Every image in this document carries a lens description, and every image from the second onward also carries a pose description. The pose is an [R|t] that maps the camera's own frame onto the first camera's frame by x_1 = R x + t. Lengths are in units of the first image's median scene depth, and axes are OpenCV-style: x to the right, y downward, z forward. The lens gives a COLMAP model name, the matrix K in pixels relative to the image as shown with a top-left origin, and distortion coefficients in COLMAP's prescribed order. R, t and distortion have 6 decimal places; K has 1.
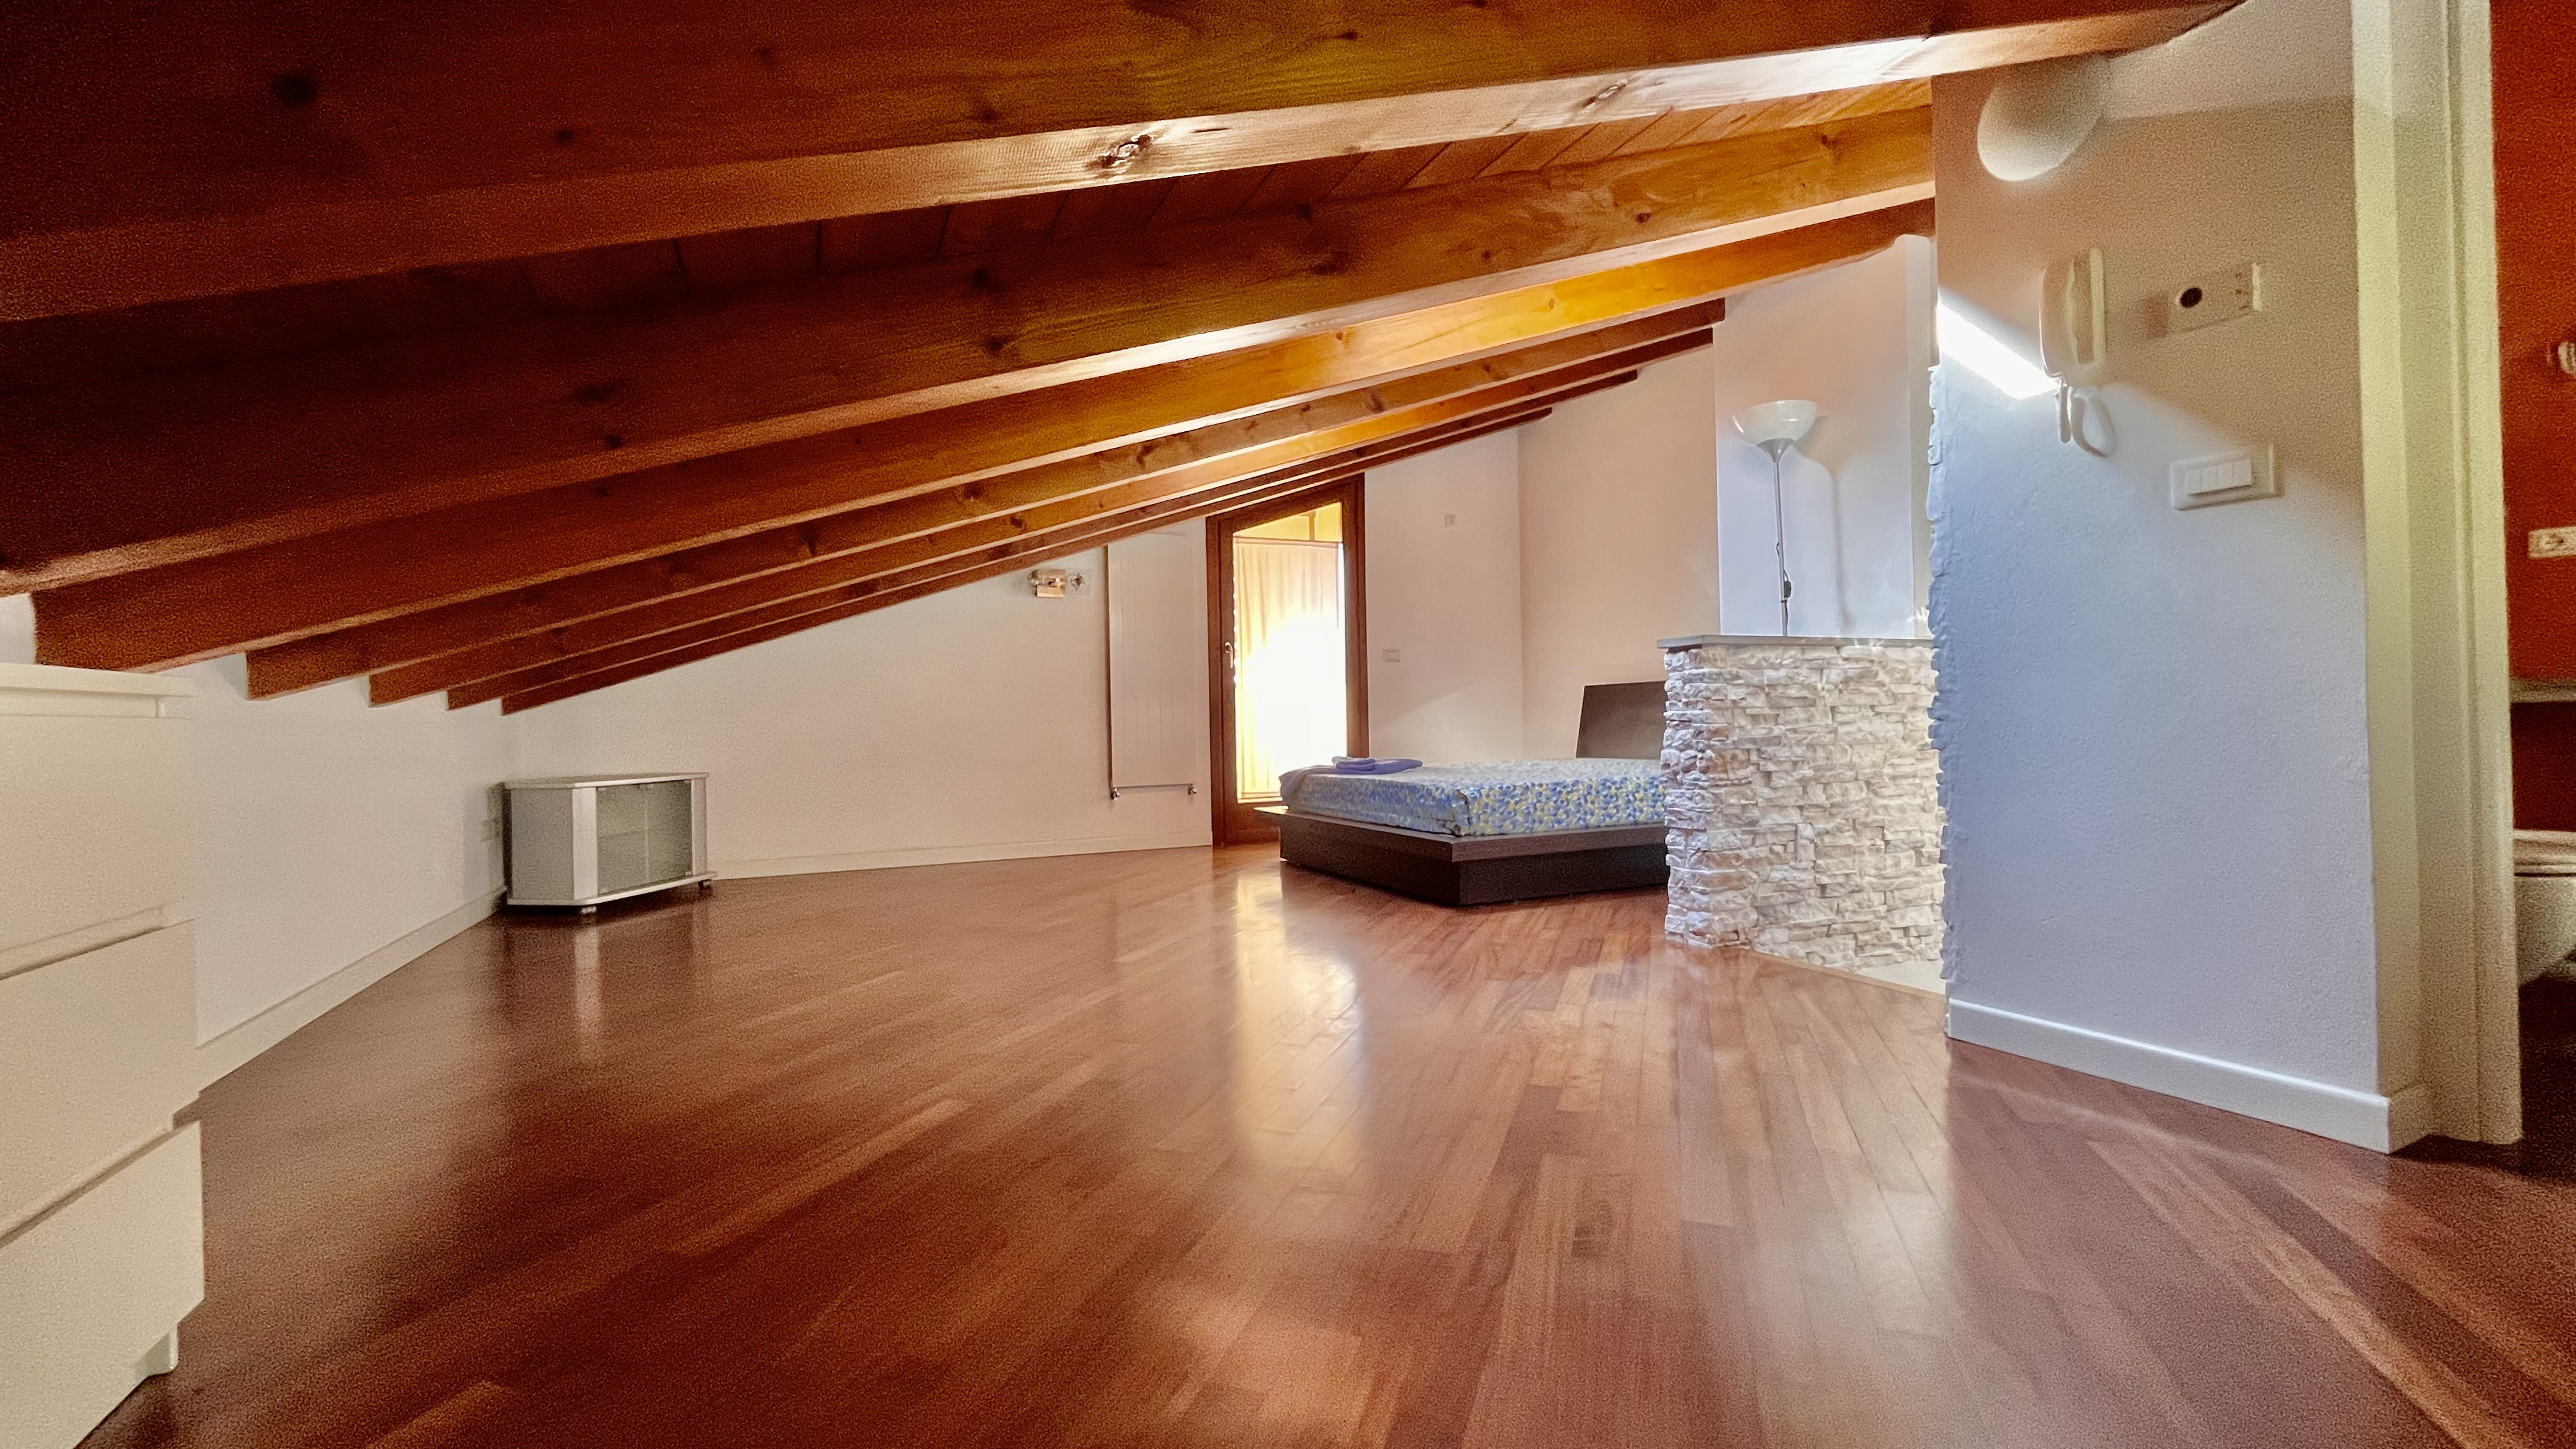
lens RADIAL K [[1058.2, 0, 1287.9], [0, 1058.2, 712.6], [0, 0, 1]] dist [-0.010501, -0.000168]
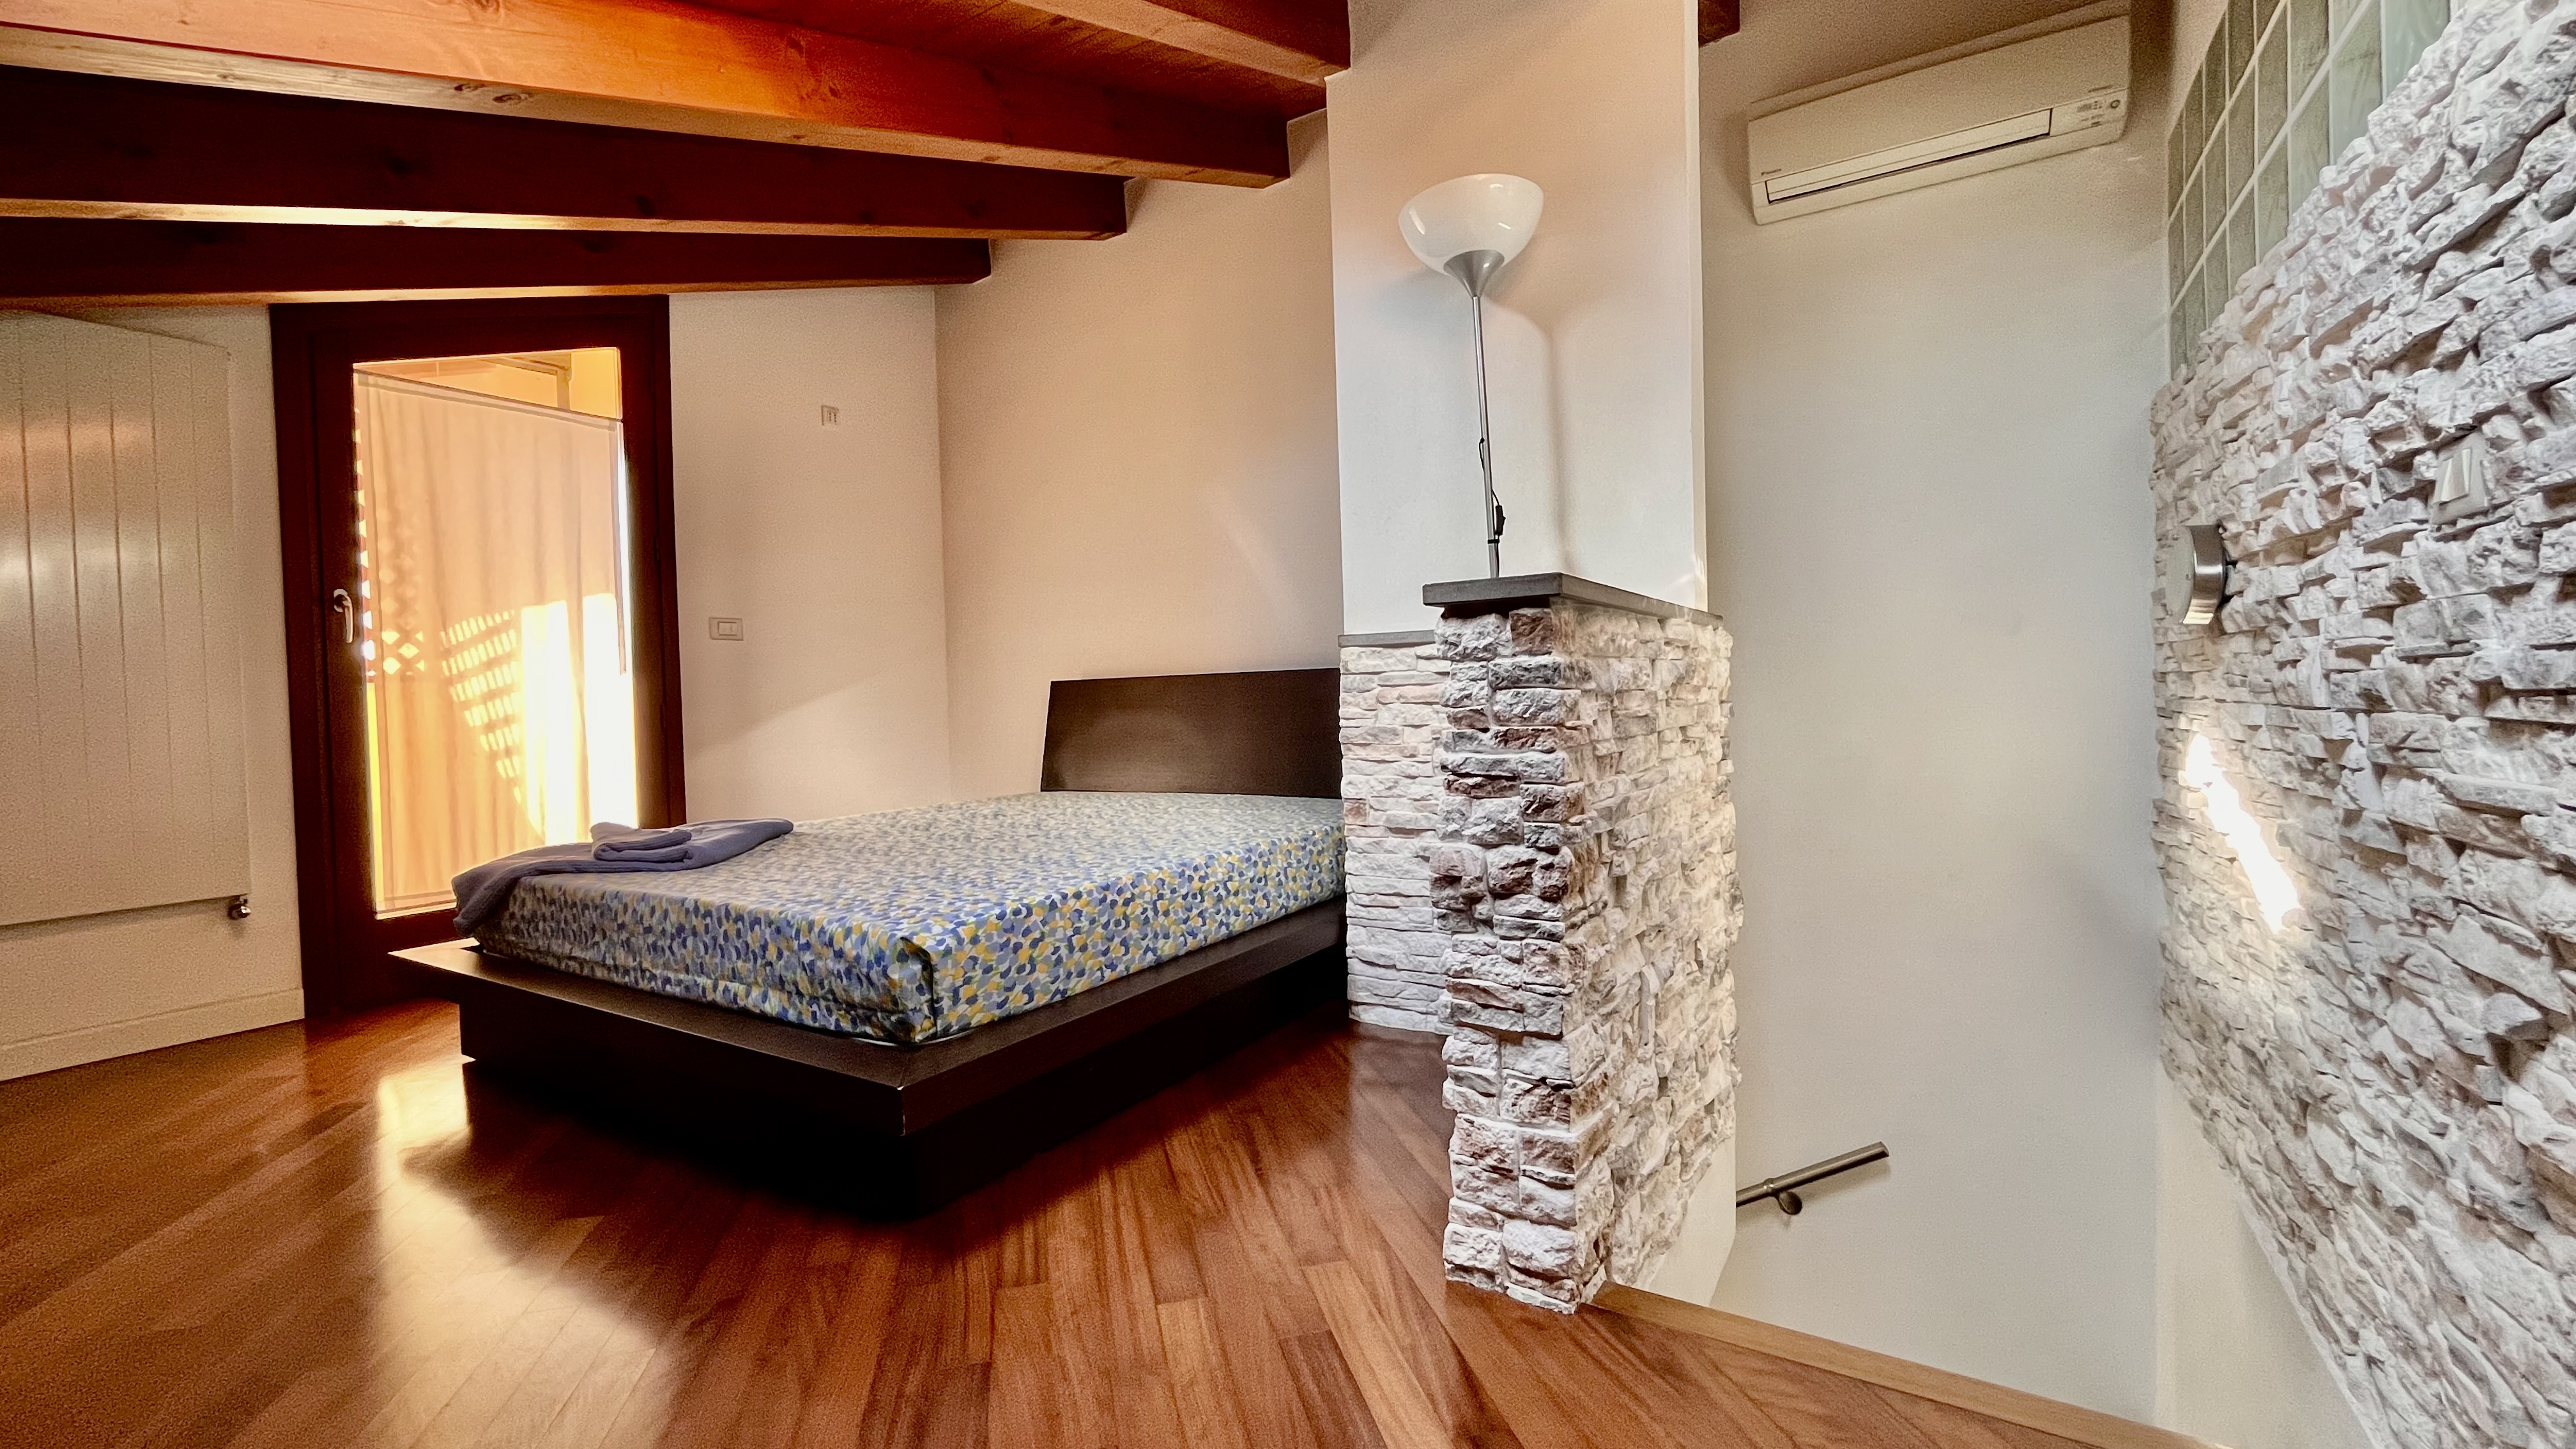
lens RADIAL K [[1058.2, 0, 1287.9], [0, 1058.2, 712.6], [0, 0, 1]] dist [-0.010501, -0.000168]
pose [[0.833971, -0.011771, 0.551683, 0.058904], [0.006602, 0.999914, 0.011355, -0.019758], [-0.551769, -0.005827, 0.833977, 0.580544]]
